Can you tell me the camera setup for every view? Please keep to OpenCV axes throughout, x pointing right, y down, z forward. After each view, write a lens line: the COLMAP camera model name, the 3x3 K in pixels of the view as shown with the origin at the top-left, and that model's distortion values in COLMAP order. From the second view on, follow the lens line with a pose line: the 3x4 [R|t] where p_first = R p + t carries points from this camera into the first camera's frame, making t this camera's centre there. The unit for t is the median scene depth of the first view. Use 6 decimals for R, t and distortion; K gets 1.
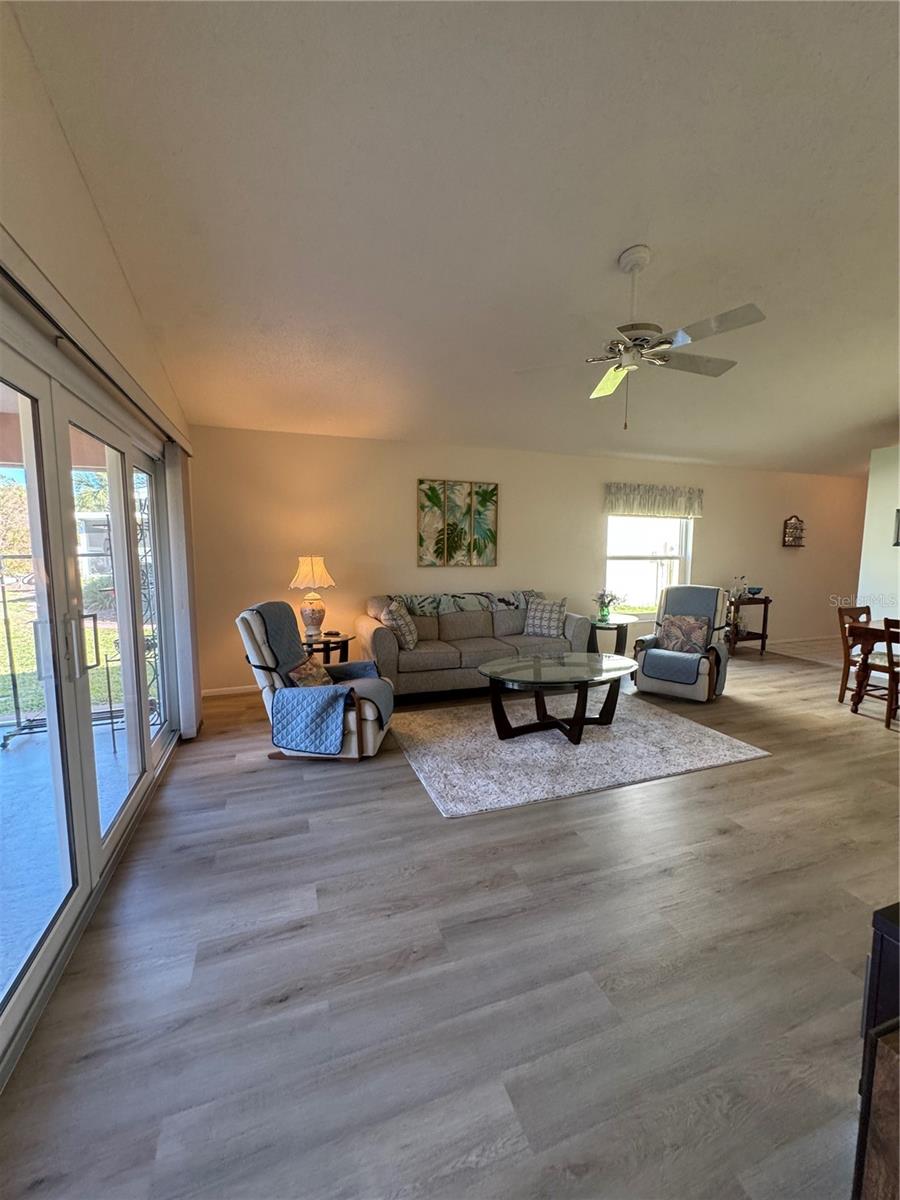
lens RADIAL K [[481.1, 0, 450.0], [0, 481.1, 600.0], [0, 0, 1]] dist [-0.000129, -0.000003]
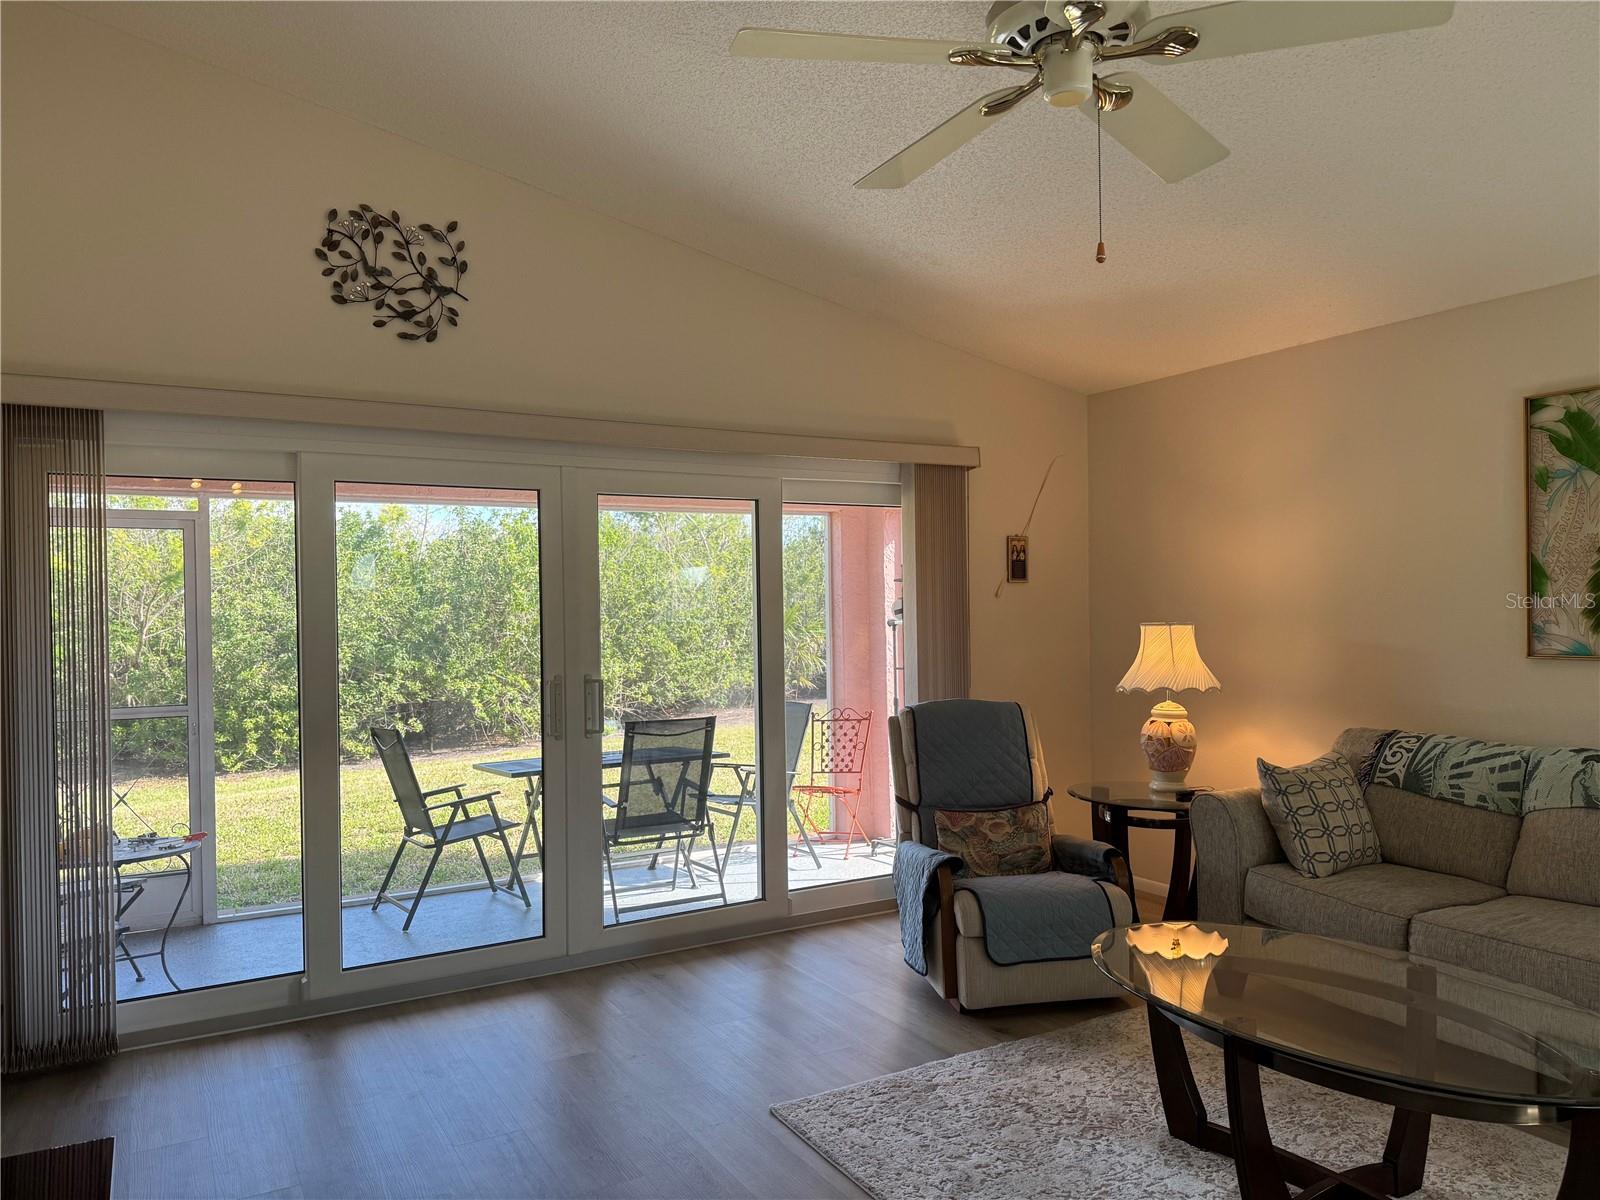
lens RADIAL K [[1158.4, 0, 800.0], [0, 1158.4, 600.0], [0, 0, 1]] dist [-0.000728, -0.000671]
pose [[0.207156, -0.012212, -0.978232, 0.618378], [-0.094947, 0.994951, -0.032528, -0.036022], [0.973690, 0.099618, 0.204951, 0.352898]]
